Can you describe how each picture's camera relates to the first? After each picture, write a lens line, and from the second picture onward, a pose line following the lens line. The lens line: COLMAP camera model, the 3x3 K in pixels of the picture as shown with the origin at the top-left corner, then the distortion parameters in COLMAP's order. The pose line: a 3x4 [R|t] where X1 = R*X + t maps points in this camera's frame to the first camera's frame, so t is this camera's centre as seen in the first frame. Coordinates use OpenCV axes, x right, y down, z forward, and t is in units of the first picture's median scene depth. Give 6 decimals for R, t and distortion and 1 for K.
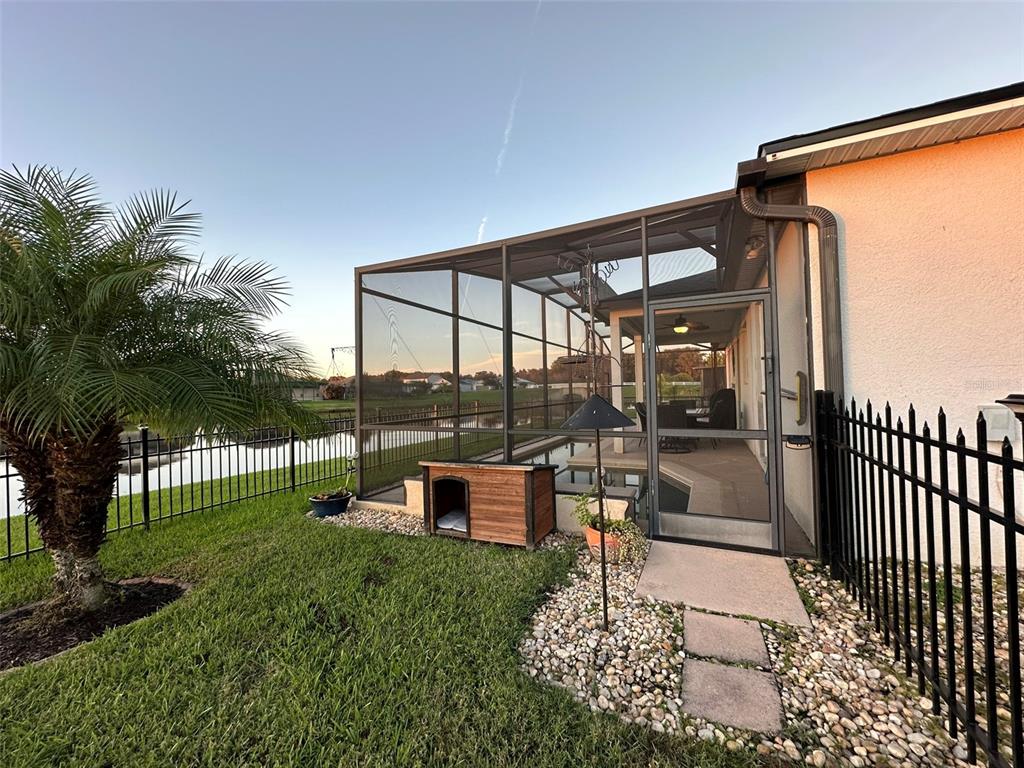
lens RADIAL K [[412.3, 0, 511.8], [0, 412.3, 385.4], [0, 0, 1]] dist [-0.005153, 0.001008]
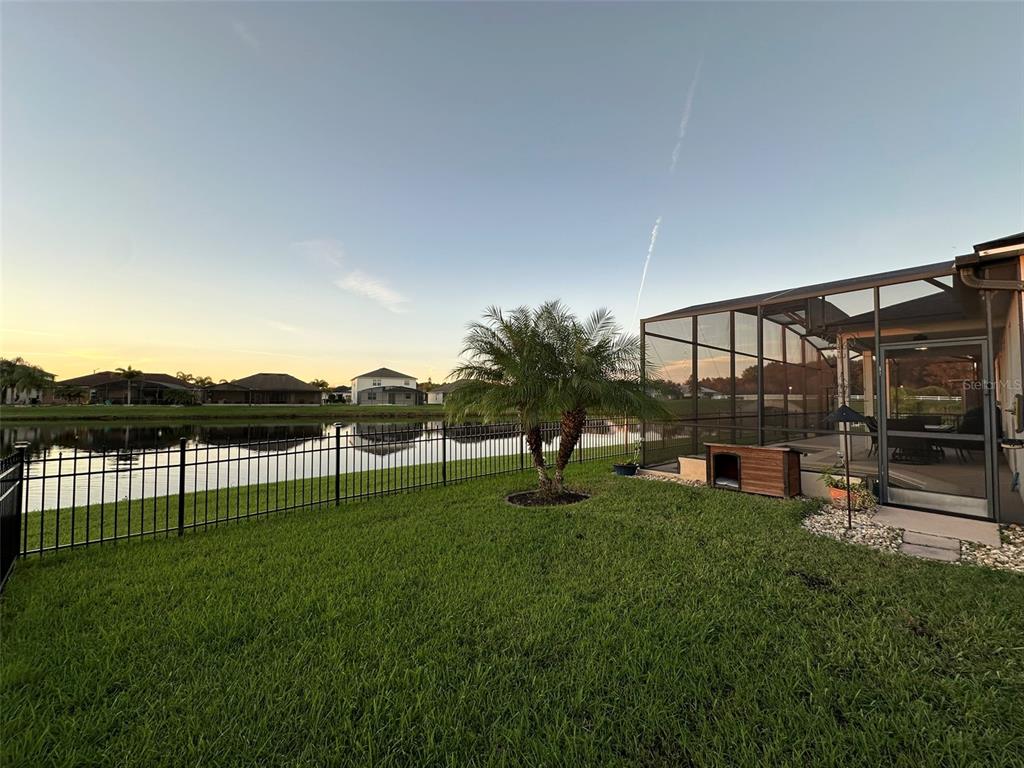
lens RADIAL K [[412.3, 0, 511.8], [0, 412.3, 383.5], [0, 0, 1]] dist [-0.005153, 0.001008]
pose [[0.916706, 0.013385, -0.399338, -0.201563], [-0.022576, 0.999577, -0.018321, -0.003598], [0.398924, 0.025811, 0.916621, -0.612628]]
